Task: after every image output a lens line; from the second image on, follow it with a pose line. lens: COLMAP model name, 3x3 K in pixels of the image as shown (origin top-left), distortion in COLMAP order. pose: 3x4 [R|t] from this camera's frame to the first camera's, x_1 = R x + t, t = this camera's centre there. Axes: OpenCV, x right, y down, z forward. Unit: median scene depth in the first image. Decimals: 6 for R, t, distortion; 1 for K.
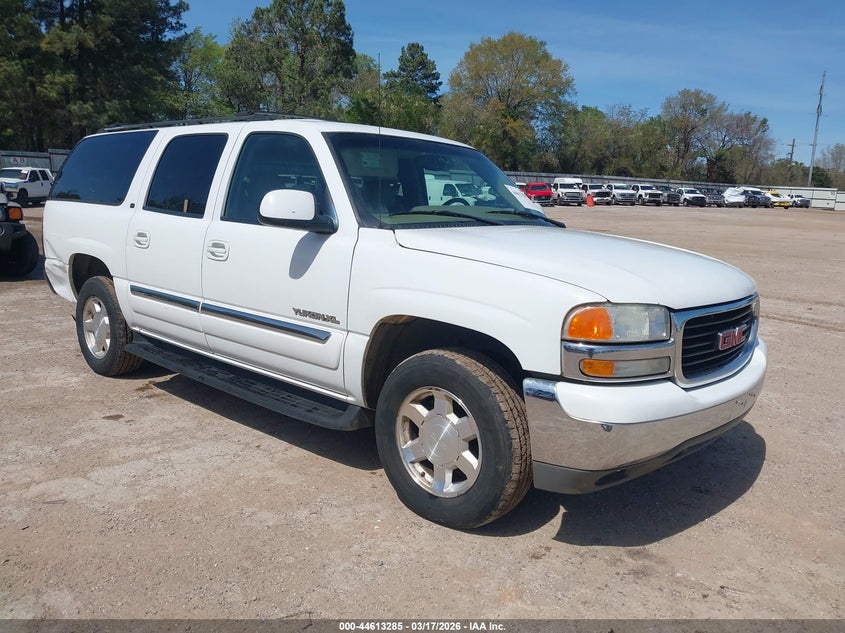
lens RADIAL K [[771.3, 0, 422.5], [0, 771.3, 316.5], [0, 0, 1]] dist [0.010975, 0.009982]
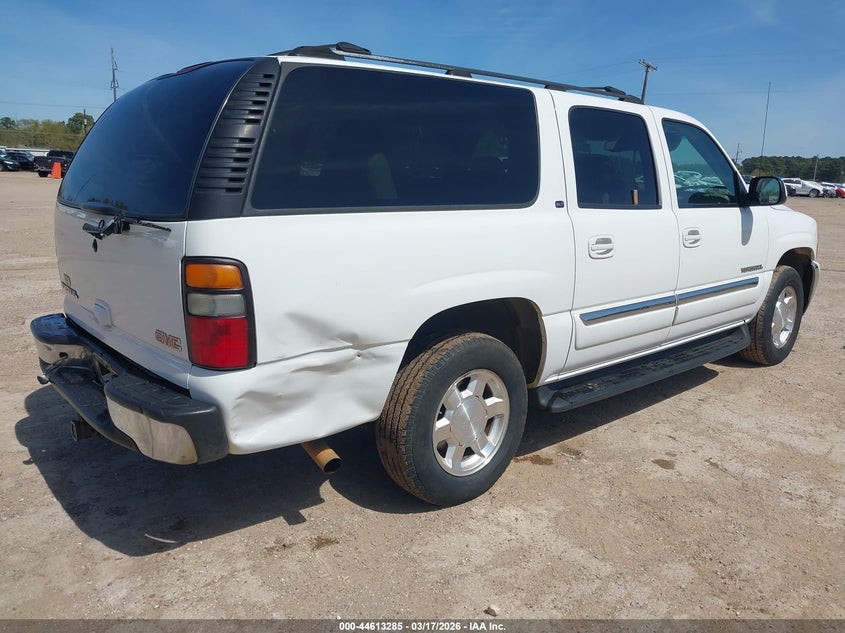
lens RADIAL K [[771.3, 0, 422.5], [0, 771.3, 316.5], [0, 0, 1]] dist [0.010975, 0.009982]
pose [[-0.018768, -0.226185, 0.973904, -1.218337], [0.128030, 0.965512, 0.226703, -0.250160], [-0.991593, 0.128944, 0.010838, 1.294495]]
